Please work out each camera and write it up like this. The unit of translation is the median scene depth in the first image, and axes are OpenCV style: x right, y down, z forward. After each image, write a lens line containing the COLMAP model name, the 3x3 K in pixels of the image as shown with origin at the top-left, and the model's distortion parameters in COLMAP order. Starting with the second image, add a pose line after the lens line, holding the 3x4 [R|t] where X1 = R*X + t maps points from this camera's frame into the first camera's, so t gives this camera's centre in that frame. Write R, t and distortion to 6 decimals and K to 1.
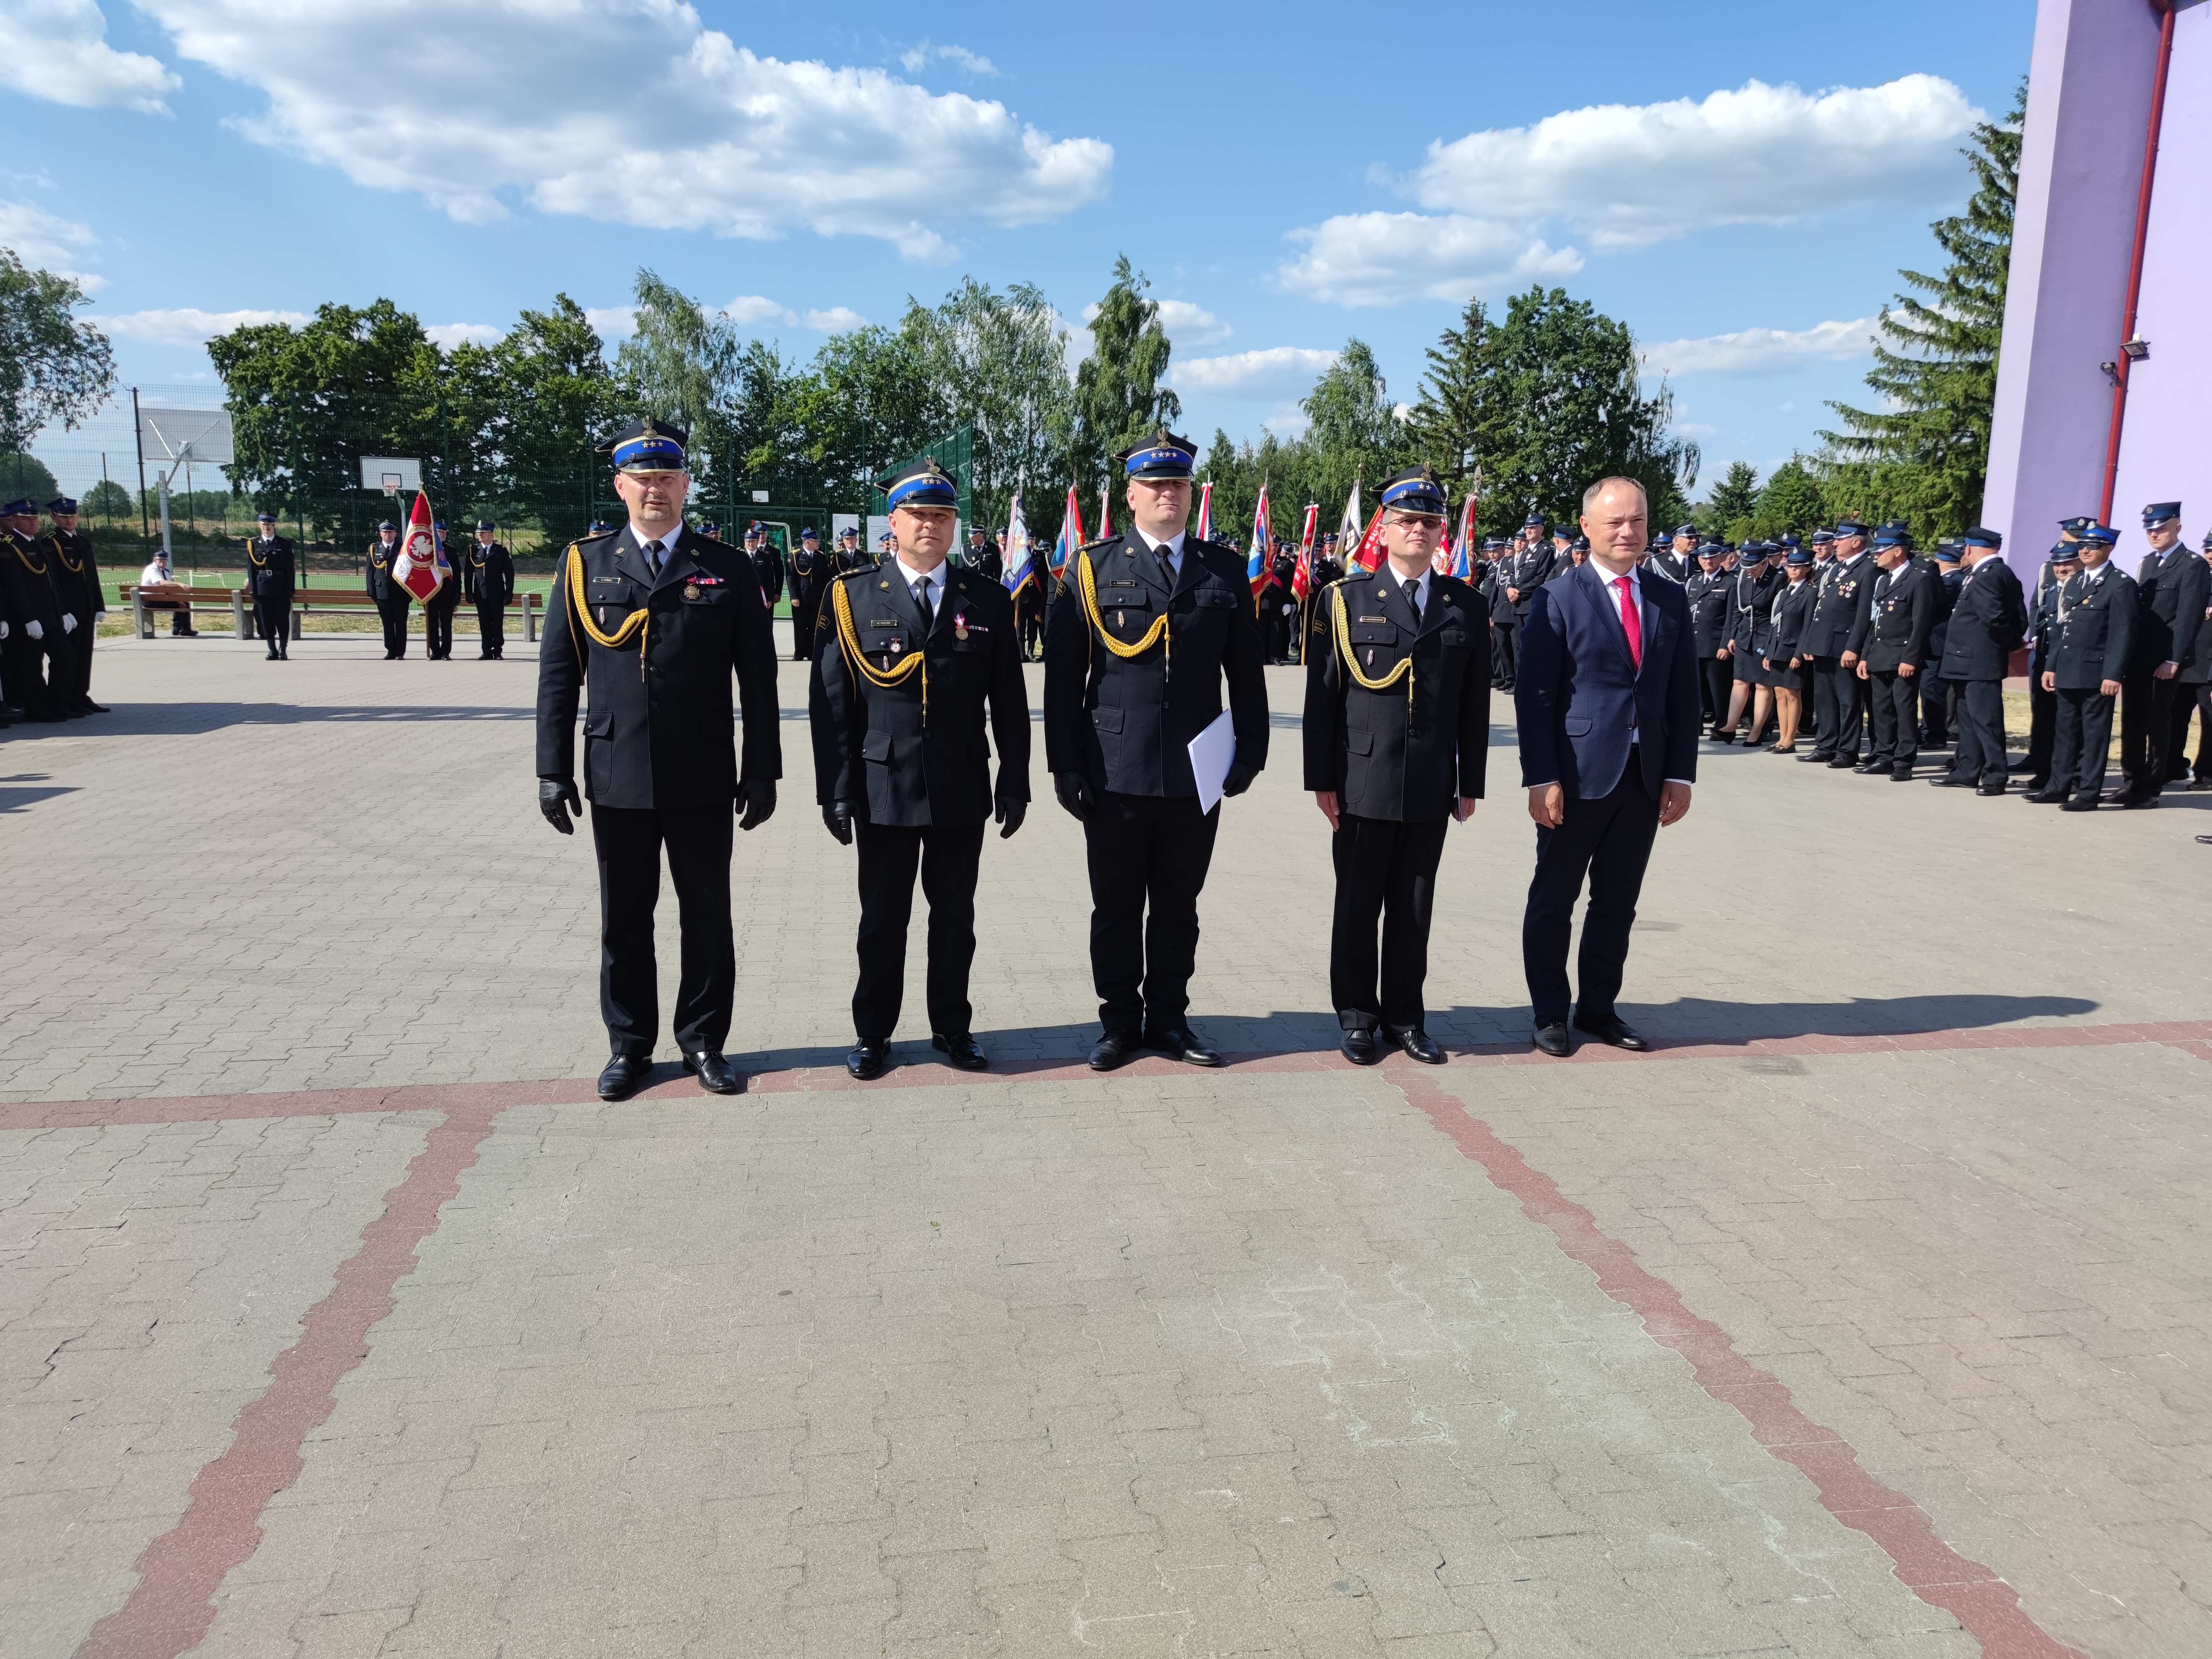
lens RADIAL K [[1567.5, 0, 1106.0], [0, 1567.5, 829.5], [0, 0, 1]] dist [0.065337, -0.075907]
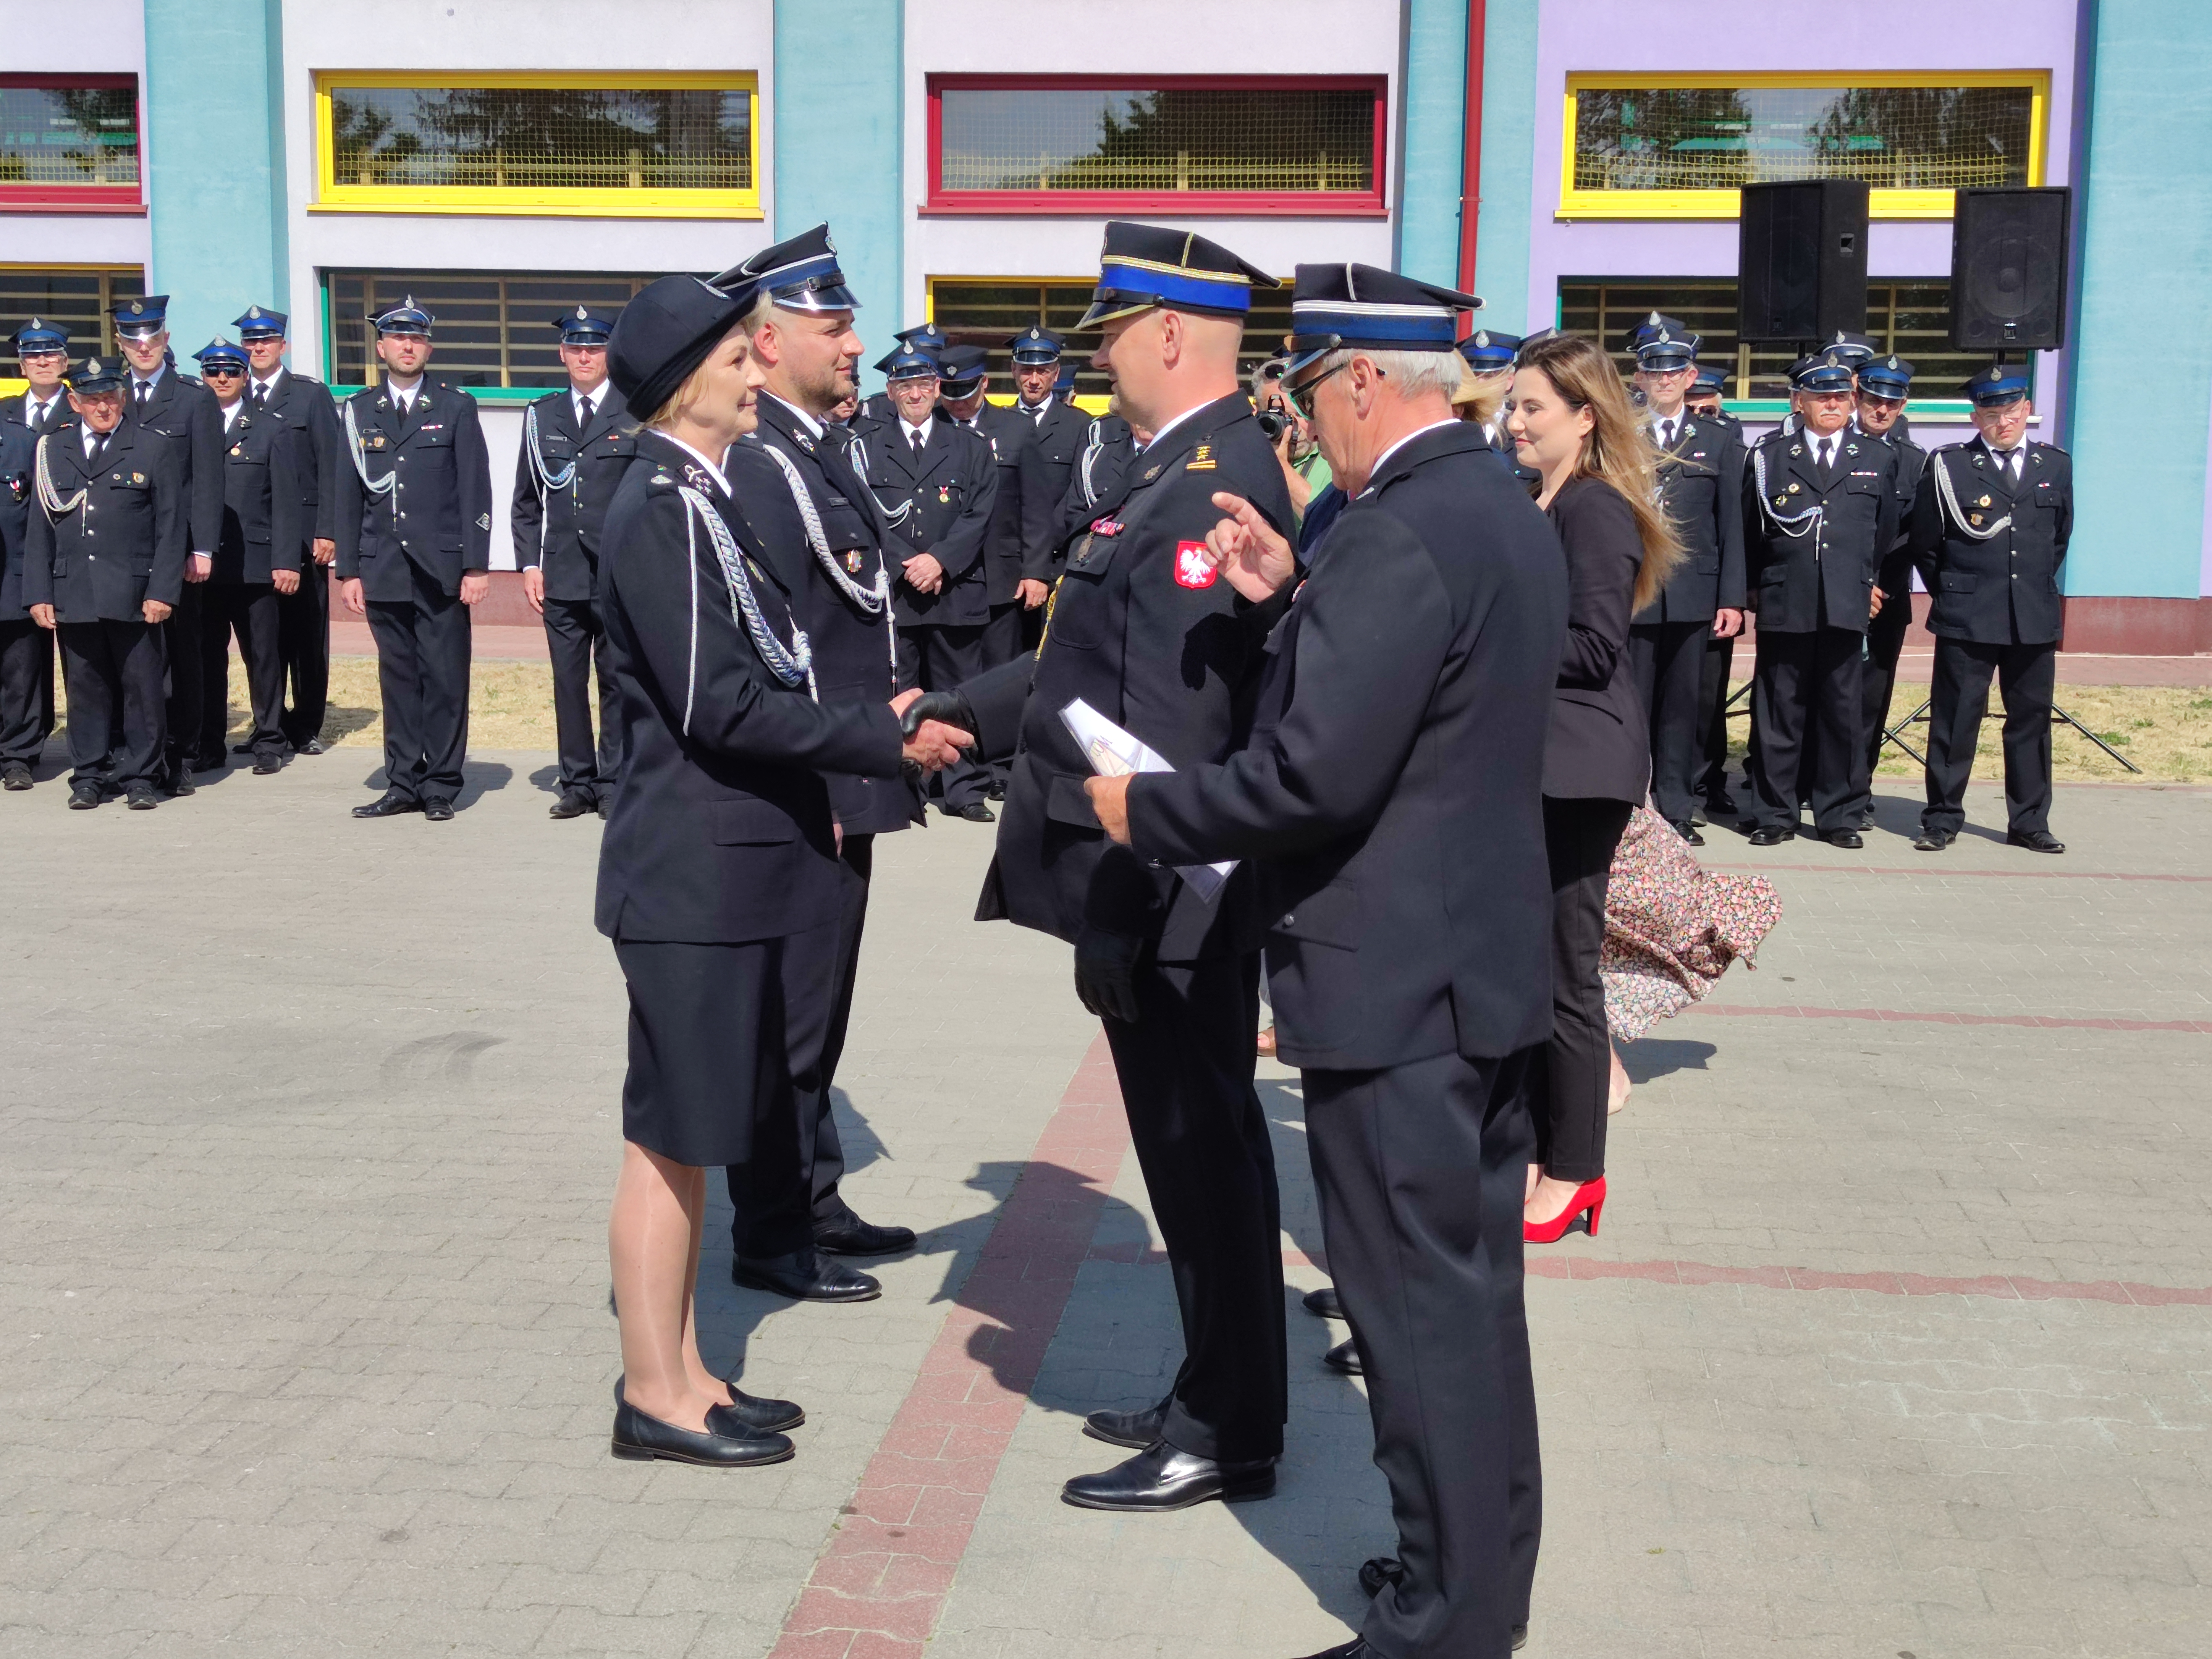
lens RADIAL K [[3171.1, 0, 1106.0], [0, 3171.1, 829.5], [0, 0, 1]] dist [0.158328, -0.451686]
pose [[0.291751, -0.143473, 0.945673, -1.190210], [0.165271, 0.981377, 0.097901, -0.159874], [-0.942108, 0.127730, 0.310029, 0.730421]]
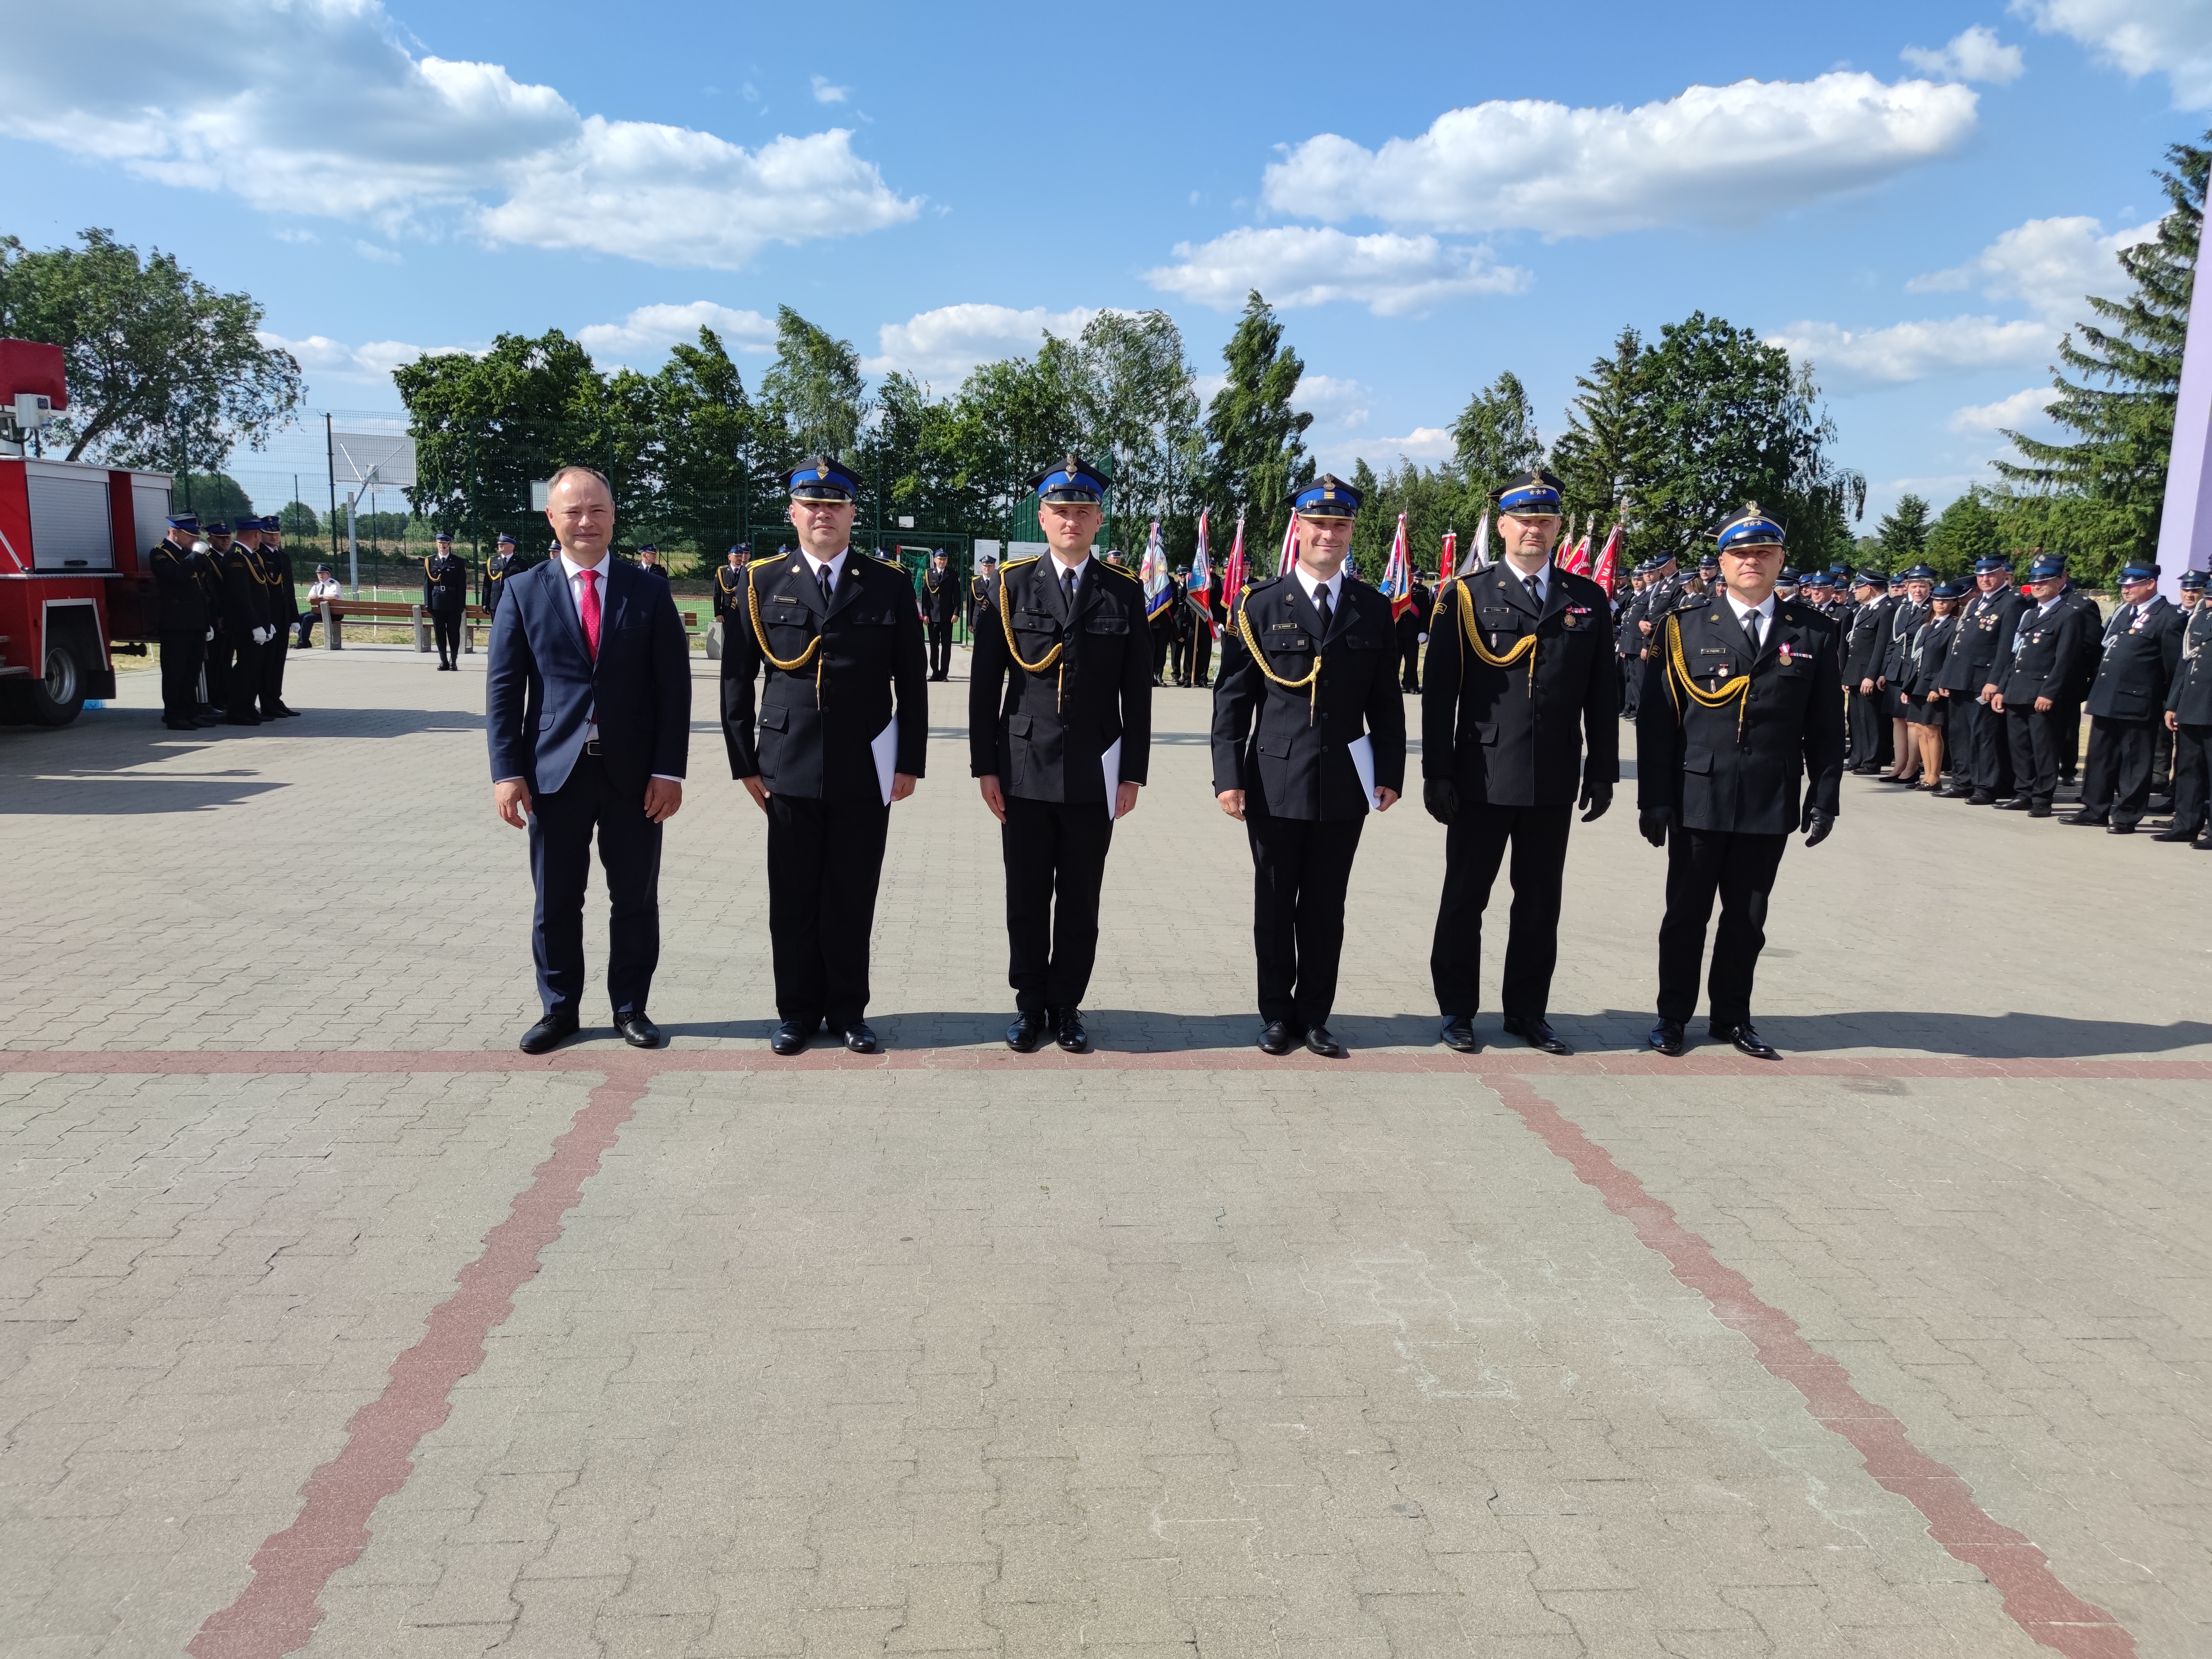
lens RADIAL K [[1573.7, 0, 1106.0], [0, 1573.7, 829.5], [0, 0, 1]] dist [0.056046, -0.062694]
pose [[0.996141, 0.025509, -0.083977, 0.016661], [-0.026967, 0.999504, -0.016283, 0.019679], [0.083520, 0.018485, 0.996335, -0.072638]]
